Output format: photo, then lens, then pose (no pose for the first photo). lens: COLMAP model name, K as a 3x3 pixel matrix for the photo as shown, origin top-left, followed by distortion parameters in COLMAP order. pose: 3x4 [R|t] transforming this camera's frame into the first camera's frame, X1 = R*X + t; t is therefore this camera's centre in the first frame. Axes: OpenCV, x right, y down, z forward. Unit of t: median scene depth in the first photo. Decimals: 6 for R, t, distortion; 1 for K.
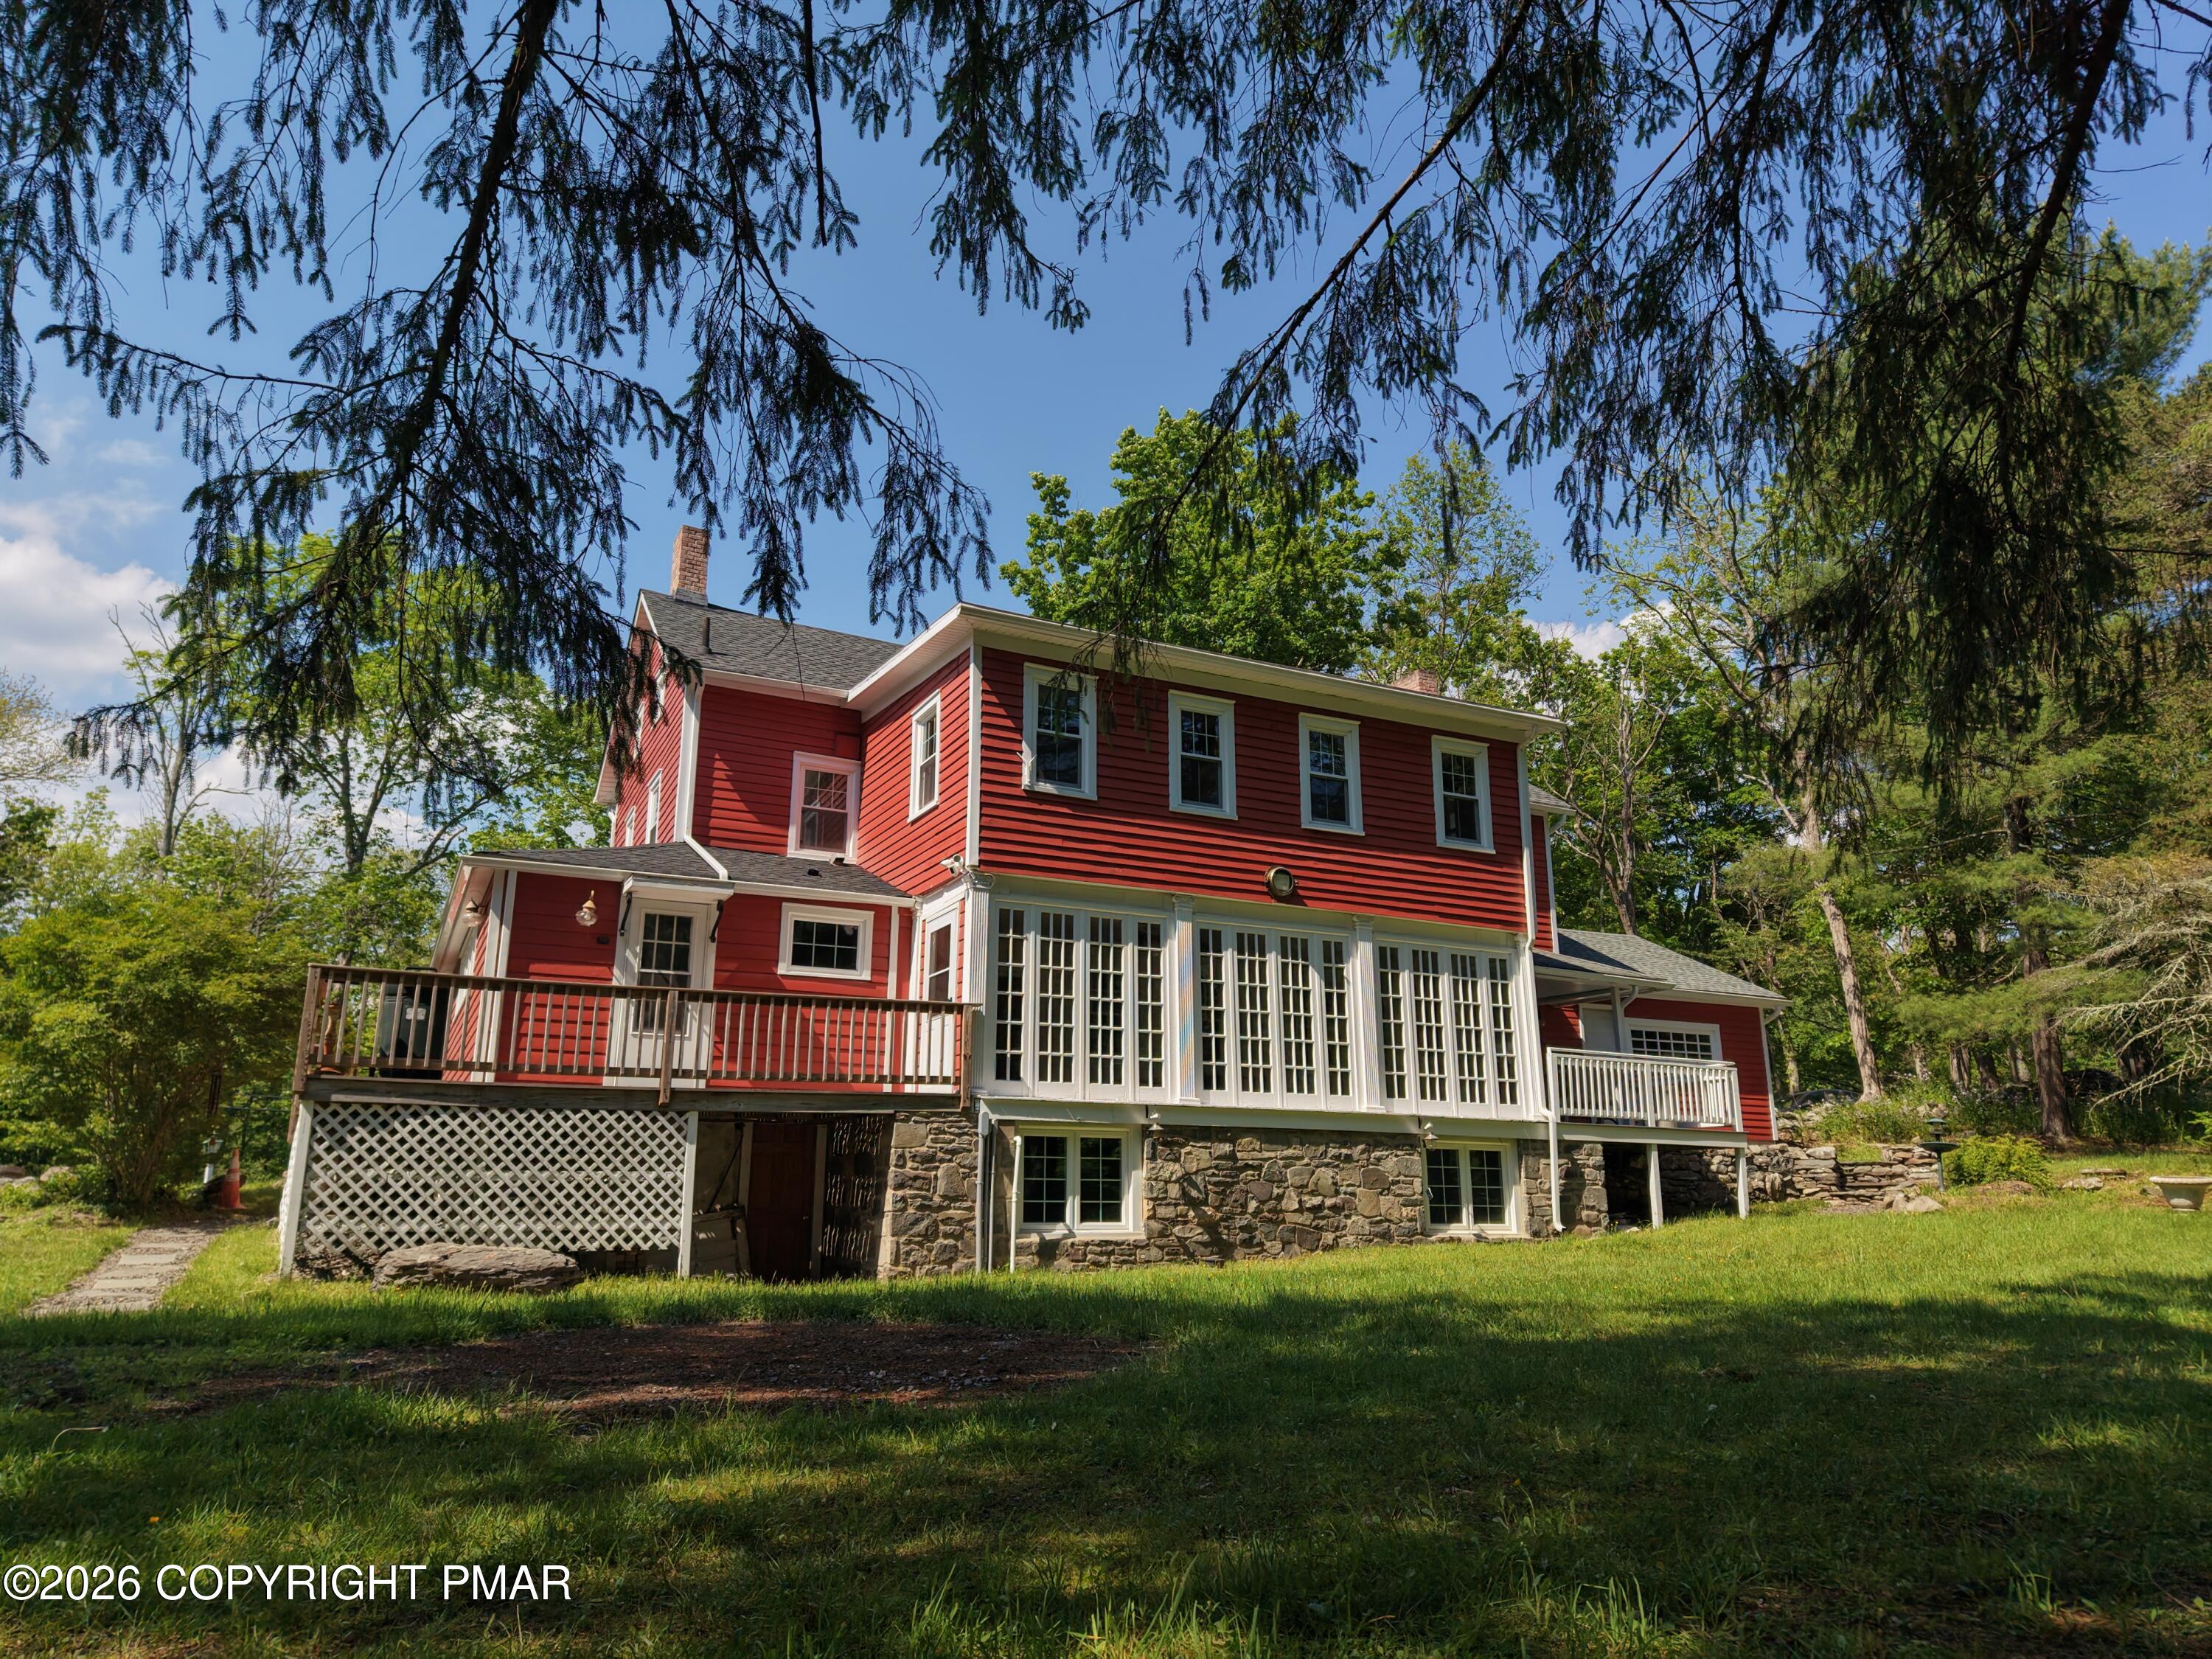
lens RADIAL K [[1509.5, 0, 1094.6], [0, 1509.5, 823.5], [0, 0, 1]] dist [0.030204, 0.003372]
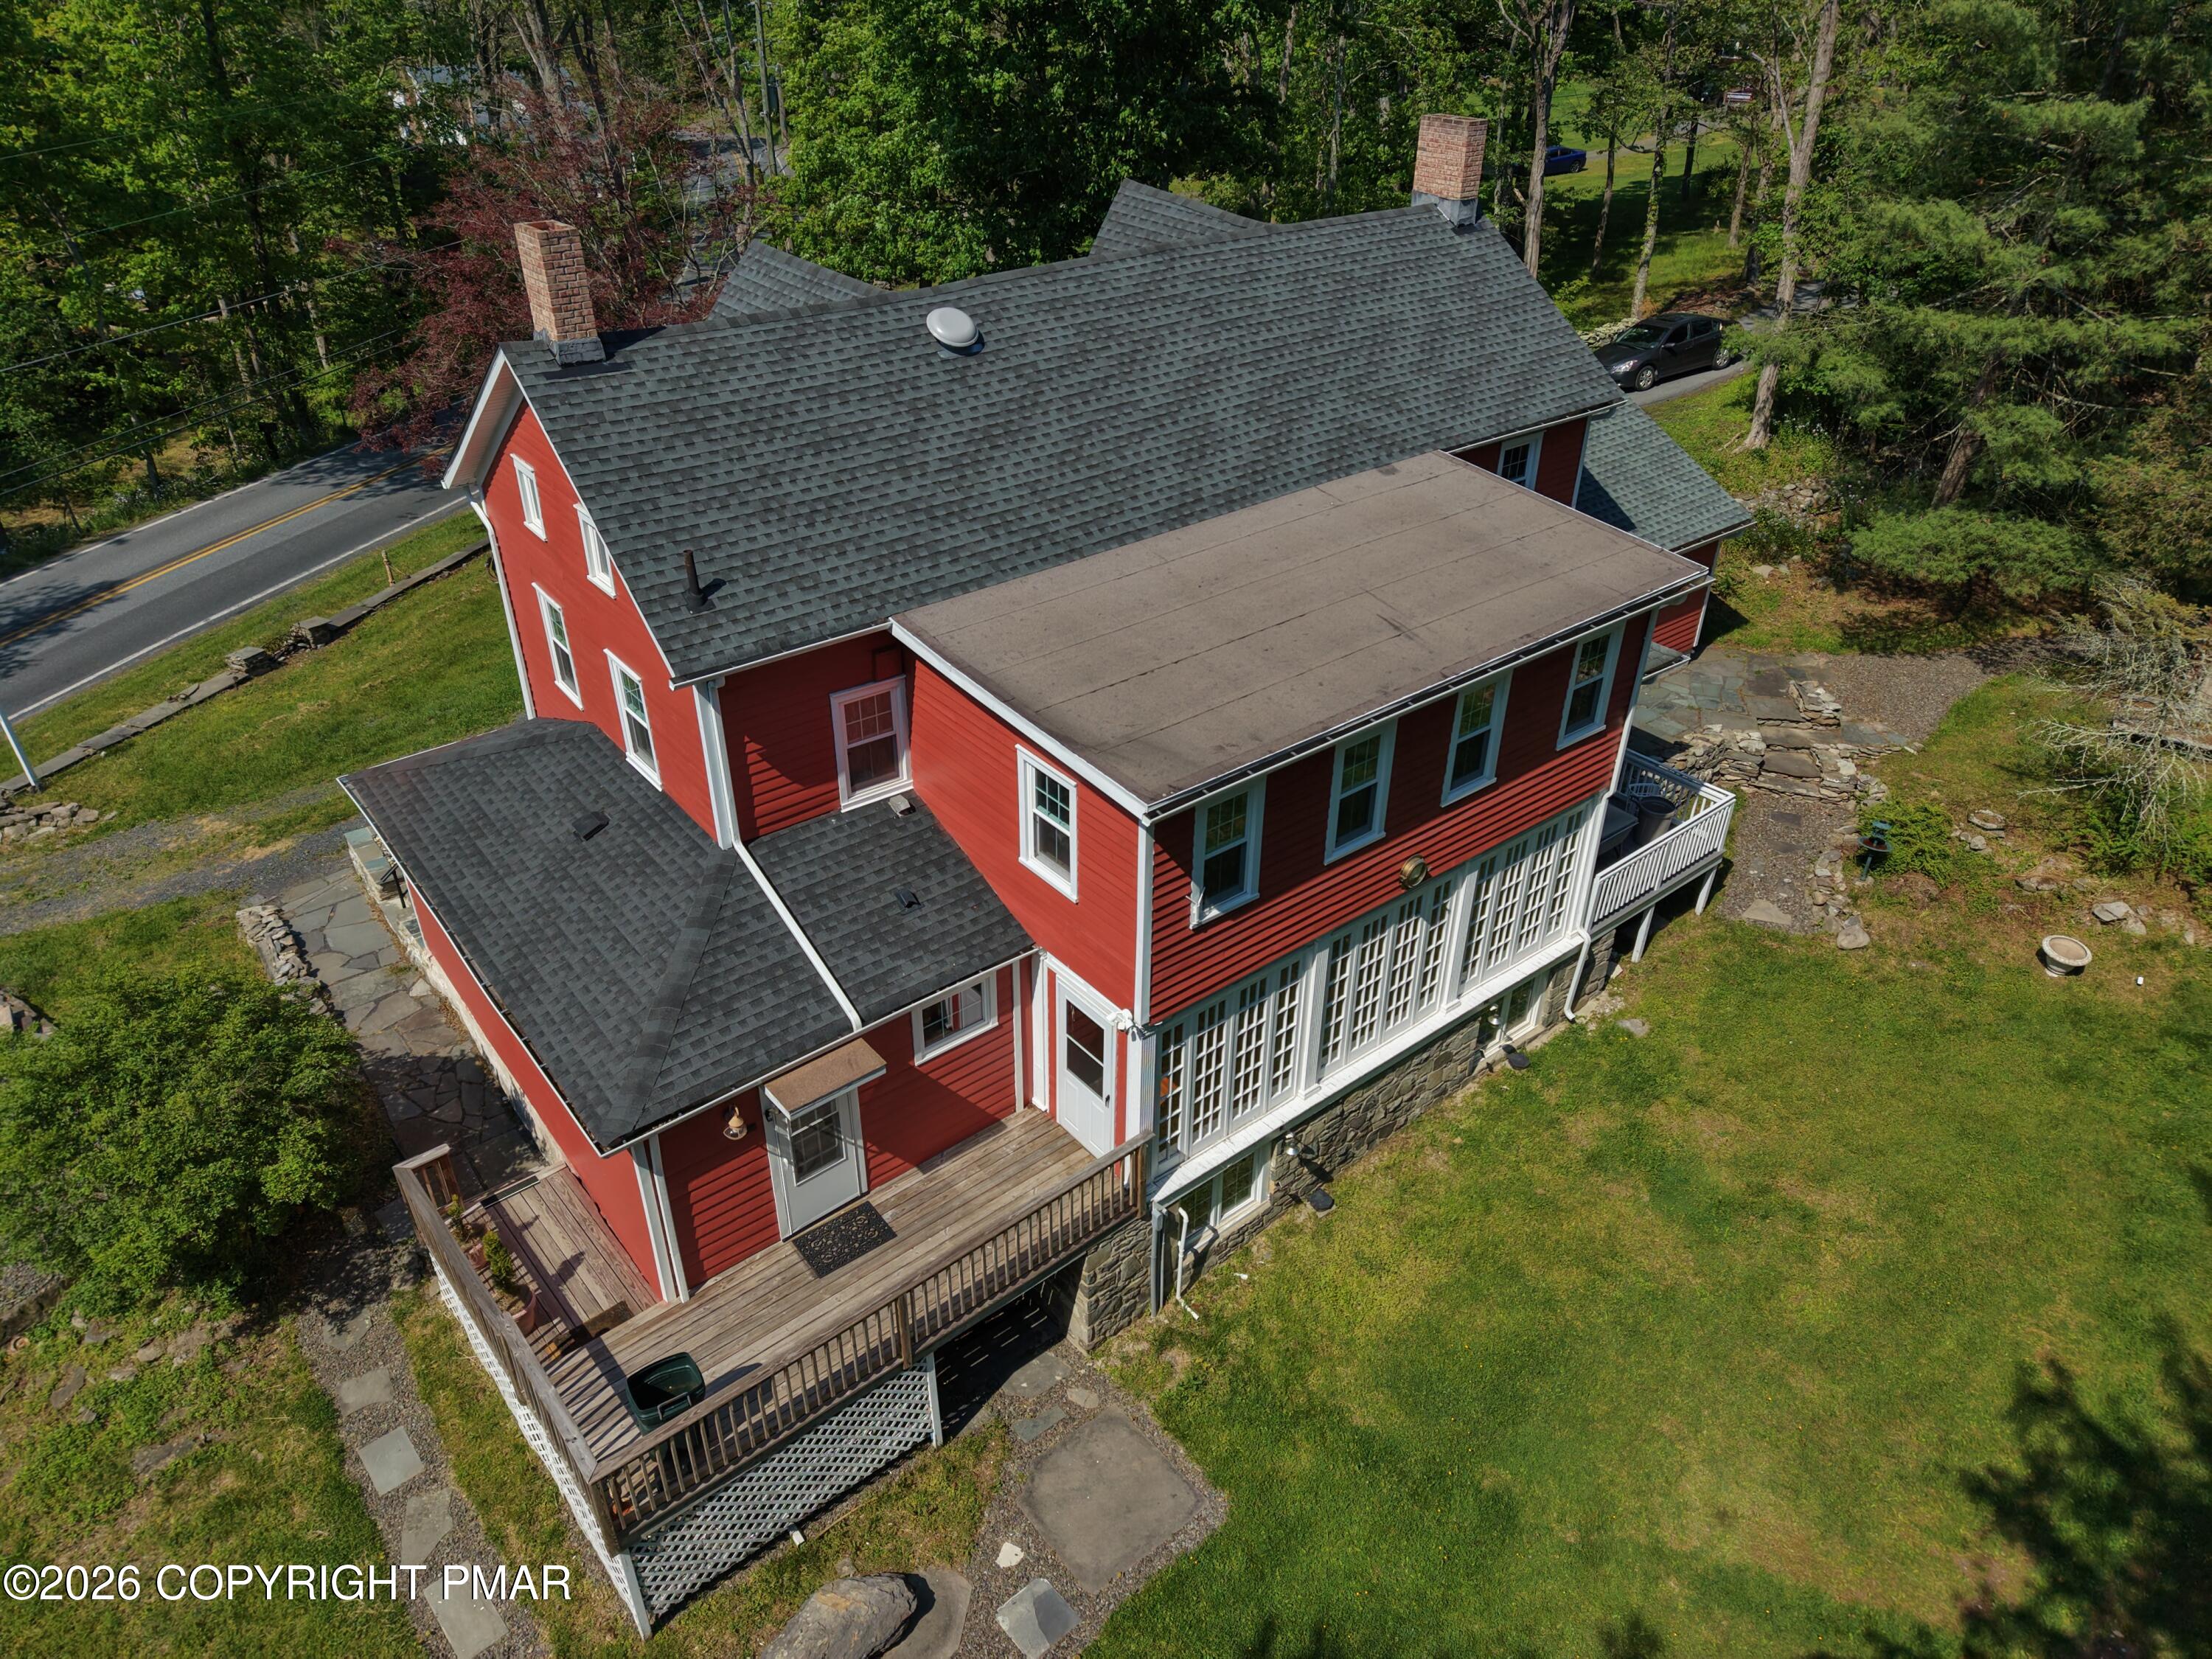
lens RADIAL K [[1509.5, 0, 1094.6], [0, 1509.5, 823.5], [0, 0, 1]] dist [0.030204, 0.003372]
pose [[0.976691, -0.115969, 0.180626, -0.254875], [-0.052368, 0.687329, 0.724456, -0.702976], [-0.208164, -0.717029, 0.665235, 0.457981]]
